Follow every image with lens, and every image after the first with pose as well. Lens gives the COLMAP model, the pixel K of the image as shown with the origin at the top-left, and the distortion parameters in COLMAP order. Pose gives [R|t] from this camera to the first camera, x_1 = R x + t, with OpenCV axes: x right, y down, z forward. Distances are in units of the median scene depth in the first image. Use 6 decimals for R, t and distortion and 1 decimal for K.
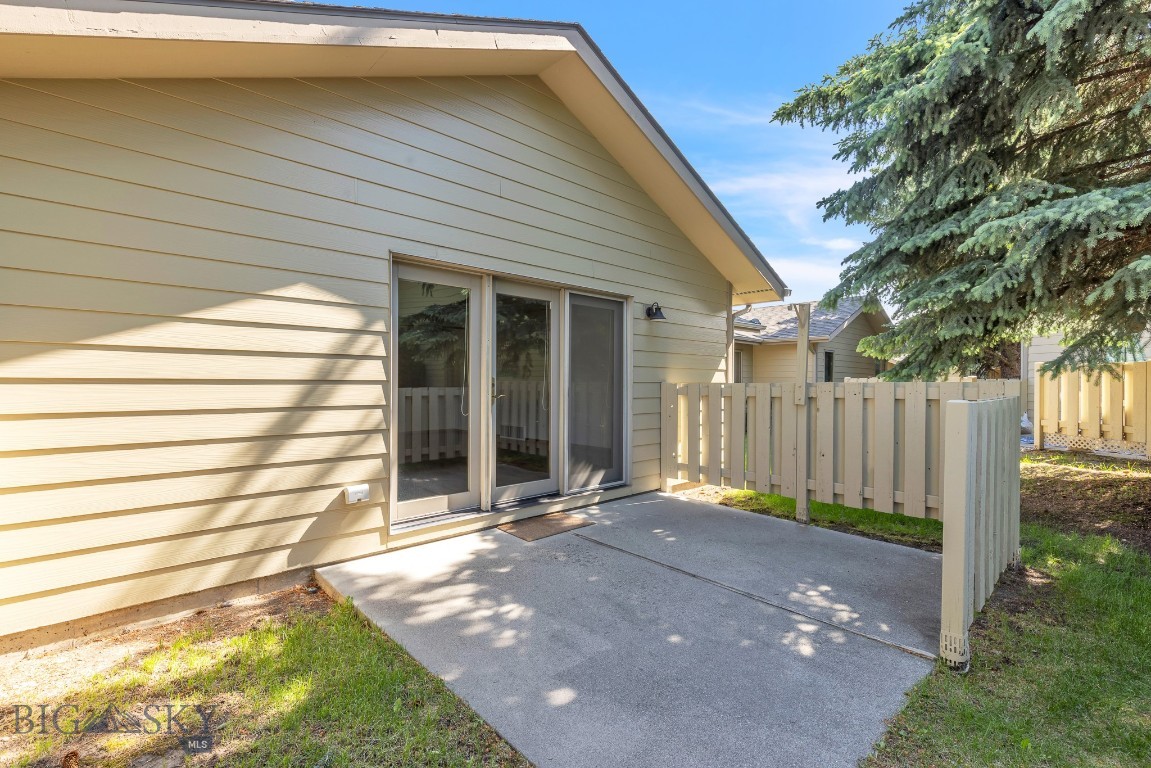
lens RADIAL K [[517.1, 0, 574.0], [0, 517.1, 383.2], [0, 0, 1]] dist [0.005071, 0.000302]
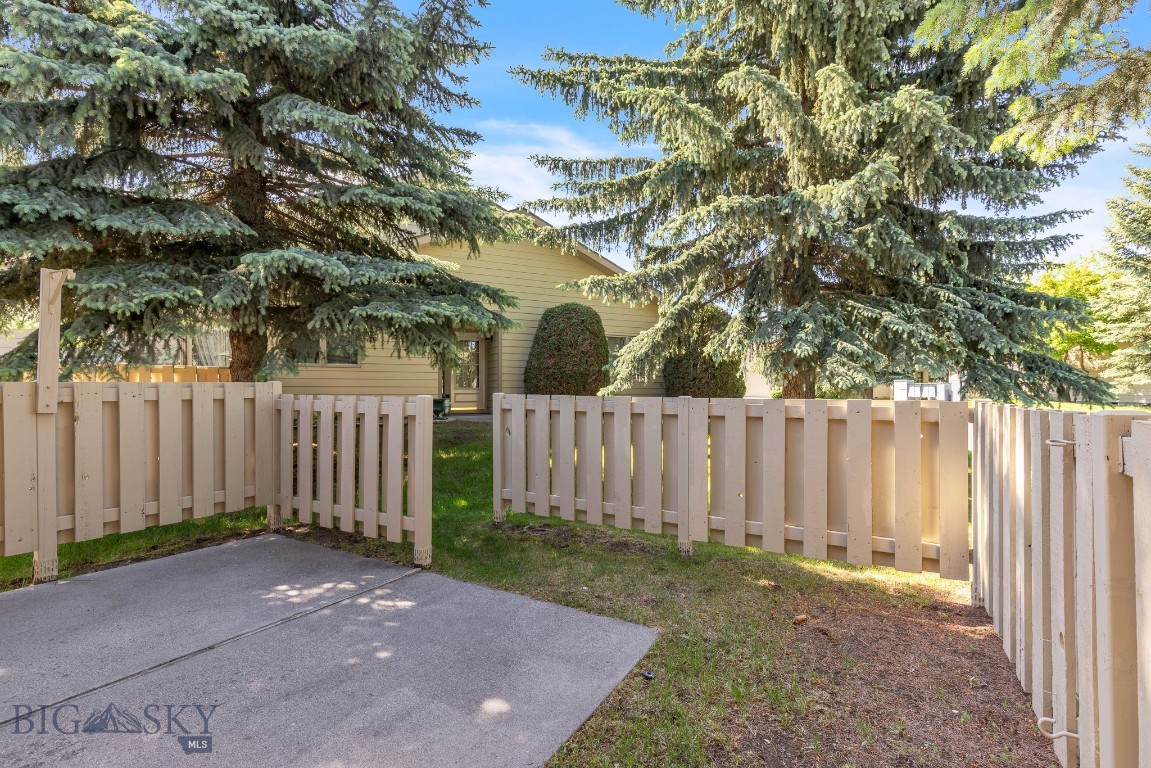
lens RADIAL K [[517.1, 0, 575.3], [0, 517.1, 387.1], [0, 0, 1]] dist [0.005071, 0.000302]
pose [[-0.296855, -0.004090, 0.954914, -0.713621], [-0.004571, 0.999985, 0.002862, -0.001094], [-0.954912, -0.003515, -0.296870, 0.833279]]
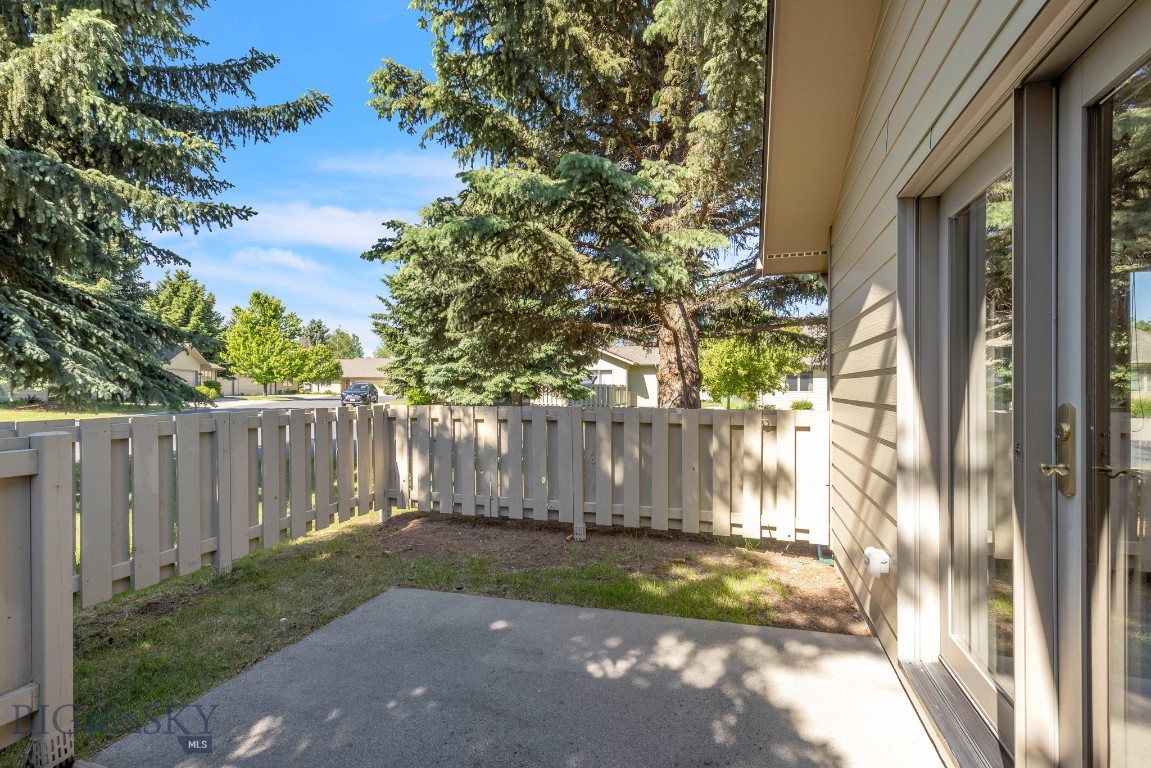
lens RADIAL K [[517.1, 0, 573.3], [0, 517.1, 387.2], [0, 0, 1]] dist [0.005071, 0.000302]
pose [[-0.882082, -0.004519, -0.471074, 0.339328], [-0.004475, 0.999989, -0.001213, -0.034108], [0.471074, 0.001038, -0.882093, 1.692078]]
